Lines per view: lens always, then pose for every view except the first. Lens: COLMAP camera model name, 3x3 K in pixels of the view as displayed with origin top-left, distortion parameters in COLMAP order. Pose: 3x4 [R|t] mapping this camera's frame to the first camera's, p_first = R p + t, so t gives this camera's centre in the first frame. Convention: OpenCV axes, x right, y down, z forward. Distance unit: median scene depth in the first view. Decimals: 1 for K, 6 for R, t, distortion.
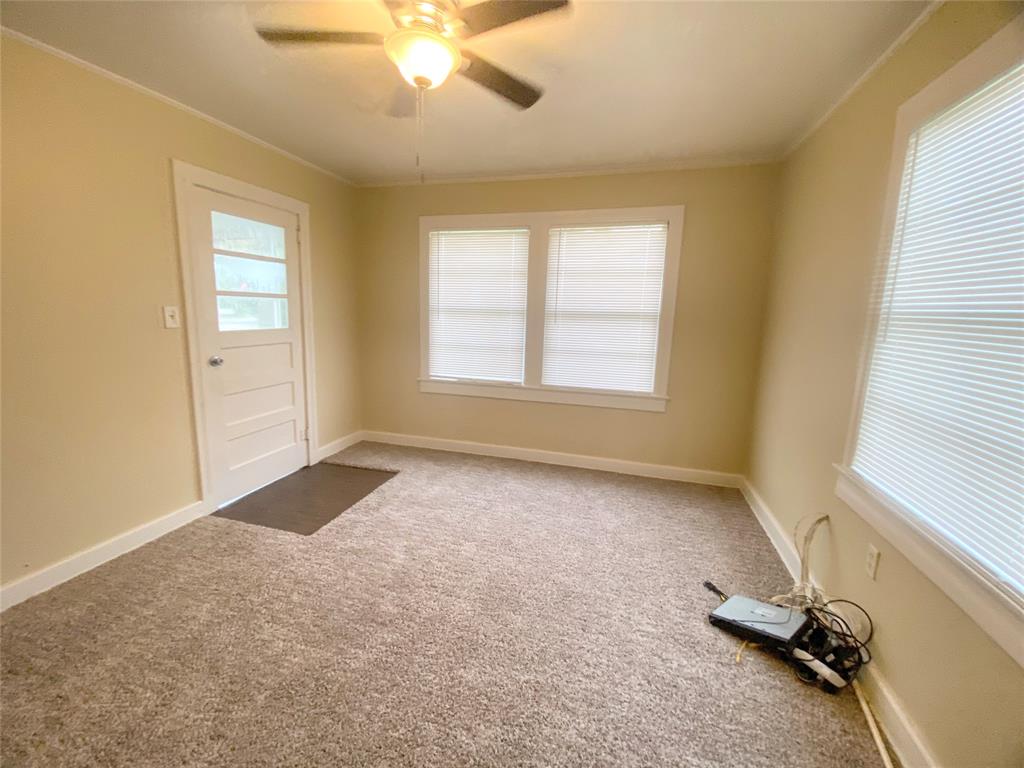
lens RADIAL K [[417.7, 0, 509.4], [0, 417.7, 391.1], [0, 0, 1]] dist [0.001837, -0.000046]
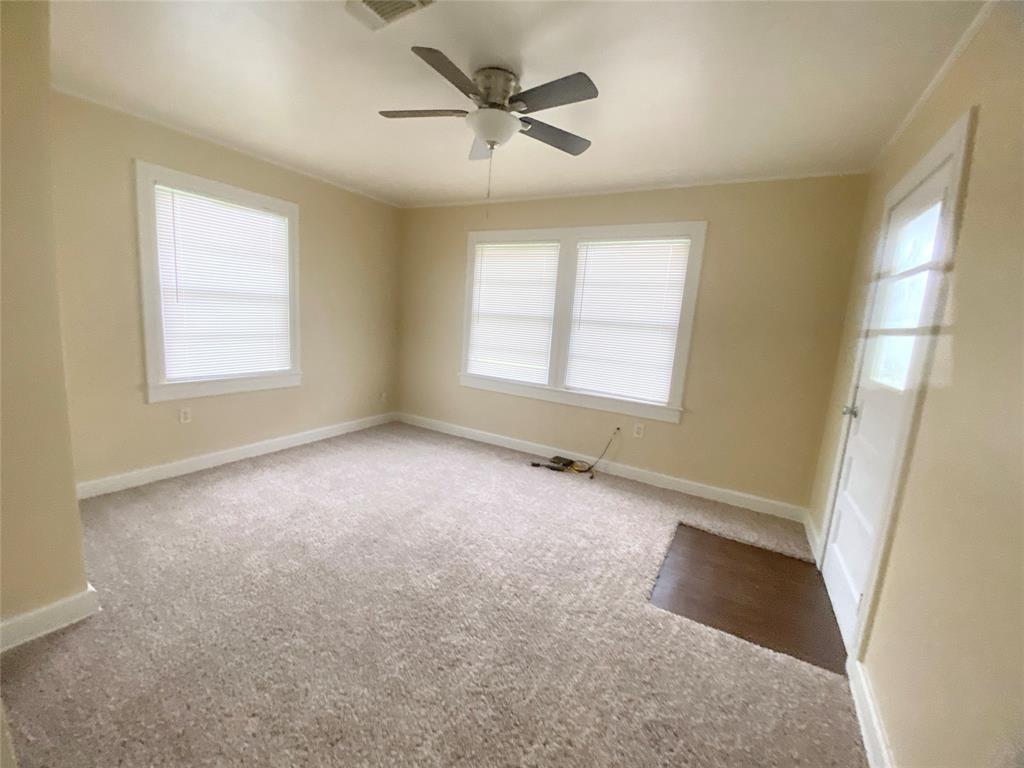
lens RADIAL K [[417.7, 0, 522.5], [0, 417.7, 387.9], [0, 0, 1]] dist [0.001837, -0.000046]
pose [[0.972840, 0.079163, -0.217521, 0.214154], [-0.085717, 0.996101, -0.020847, 0.017420], [0.215023, 0.038926, 0.975833, -0.063213]]
